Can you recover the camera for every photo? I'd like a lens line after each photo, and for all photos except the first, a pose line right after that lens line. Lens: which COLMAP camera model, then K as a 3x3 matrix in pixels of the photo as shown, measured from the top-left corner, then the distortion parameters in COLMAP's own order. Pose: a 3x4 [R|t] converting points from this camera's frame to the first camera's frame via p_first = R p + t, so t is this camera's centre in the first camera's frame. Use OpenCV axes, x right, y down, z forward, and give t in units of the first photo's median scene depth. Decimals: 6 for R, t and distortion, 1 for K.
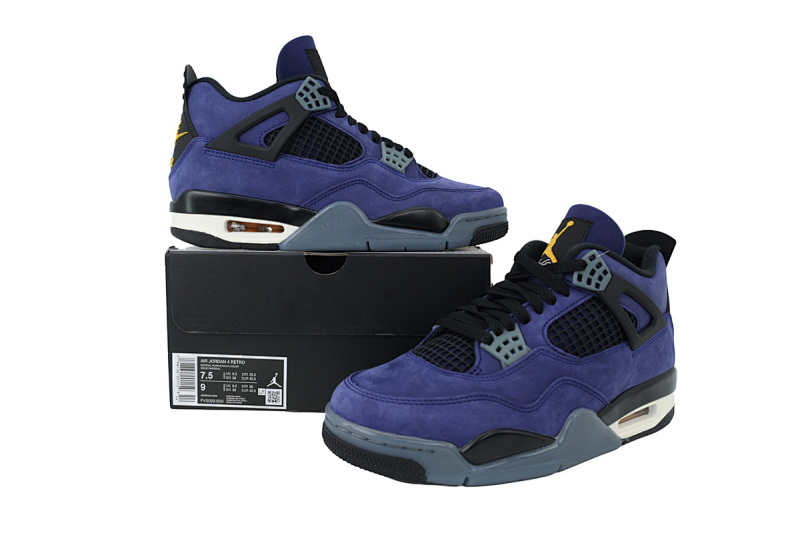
lens RADIAL K [[601.1, 0, 400.0], [0, 601.1, 266.5], [0, 0, 1]] dist [0.001015, -0.001806]
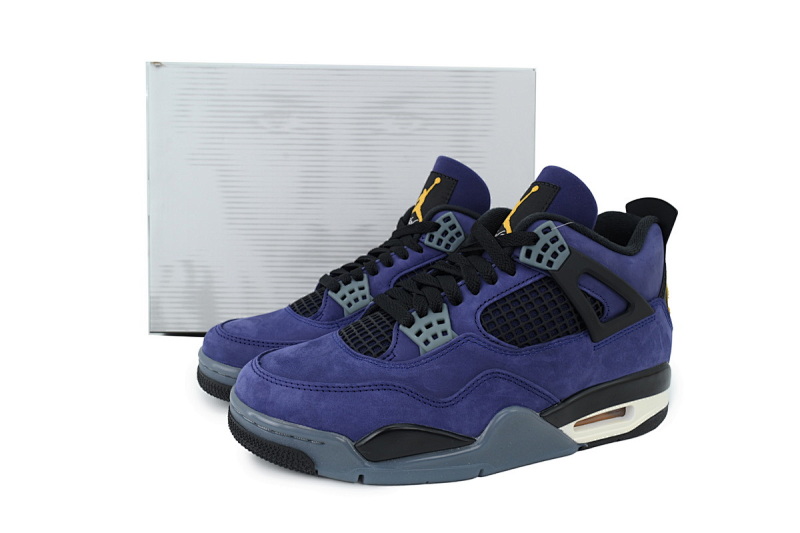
lens RADIAL K [[601.1, 0, 400.0], [0, 601.1, 266.5], [0, 0, 1]] dist [0.001015, -0.001806]
pose [[0.980943, 0.034623, -0.191186, 0.293365], [-0.021638, 0.997341, 0.069595, -0.018753], [0.193087, -0.064132, 0.979083, 0.140638]]
